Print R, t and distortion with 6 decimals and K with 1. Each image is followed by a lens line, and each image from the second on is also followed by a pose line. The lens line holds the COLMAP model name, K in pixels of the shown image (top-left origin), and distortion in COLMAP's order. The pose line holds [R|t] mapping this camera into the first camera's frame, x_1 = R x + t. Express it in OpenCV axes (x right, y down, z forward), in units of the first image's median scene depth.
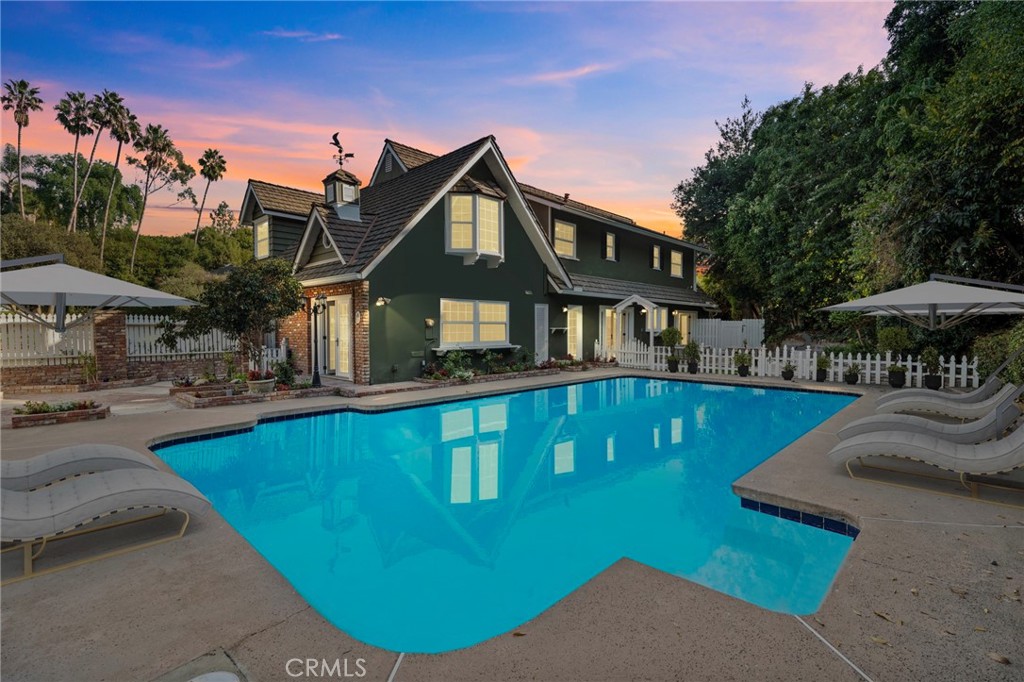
lens RADIAL K [[452.7, 0, 507.6], [0, 452.7, 343.5], [0, 0, 1]] dist [0.007210, 0.000045]
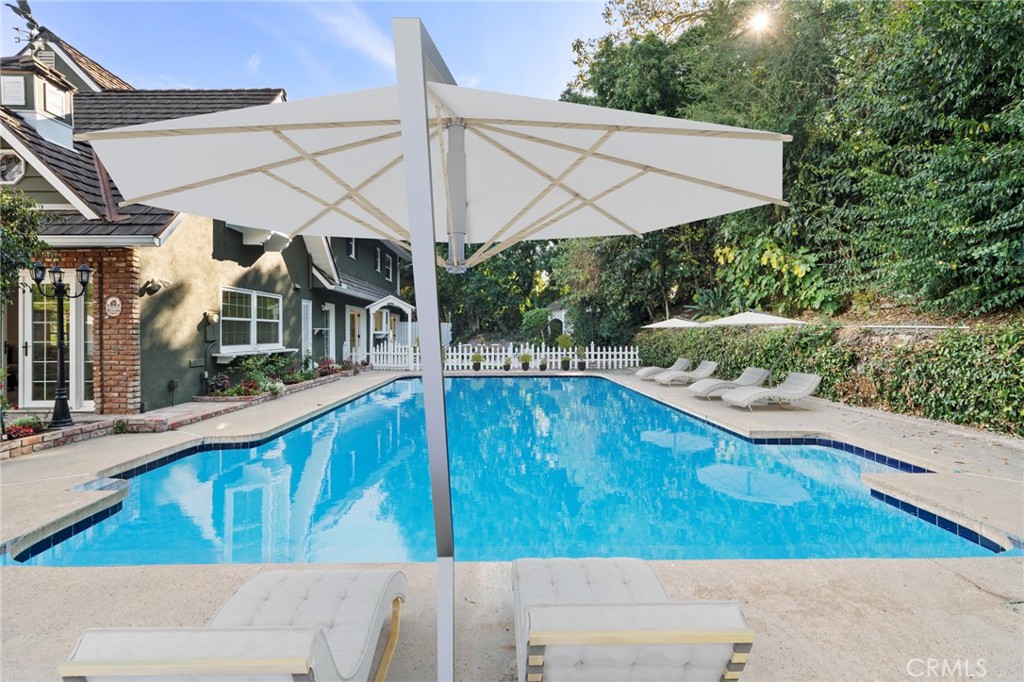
lens RADIAL K [[452.7, 0, 506.3], [0, 452.7, 337.2], [0, 0, 1]] dist [0.007210, 0.000045]
pose [[0.723748, -0.008277, 0.690015, -0.303149], [0.023848, 0.999631, -0.013023, 0.004018], [-0.689652, 0.025881, 0.723678, 0.138607]]
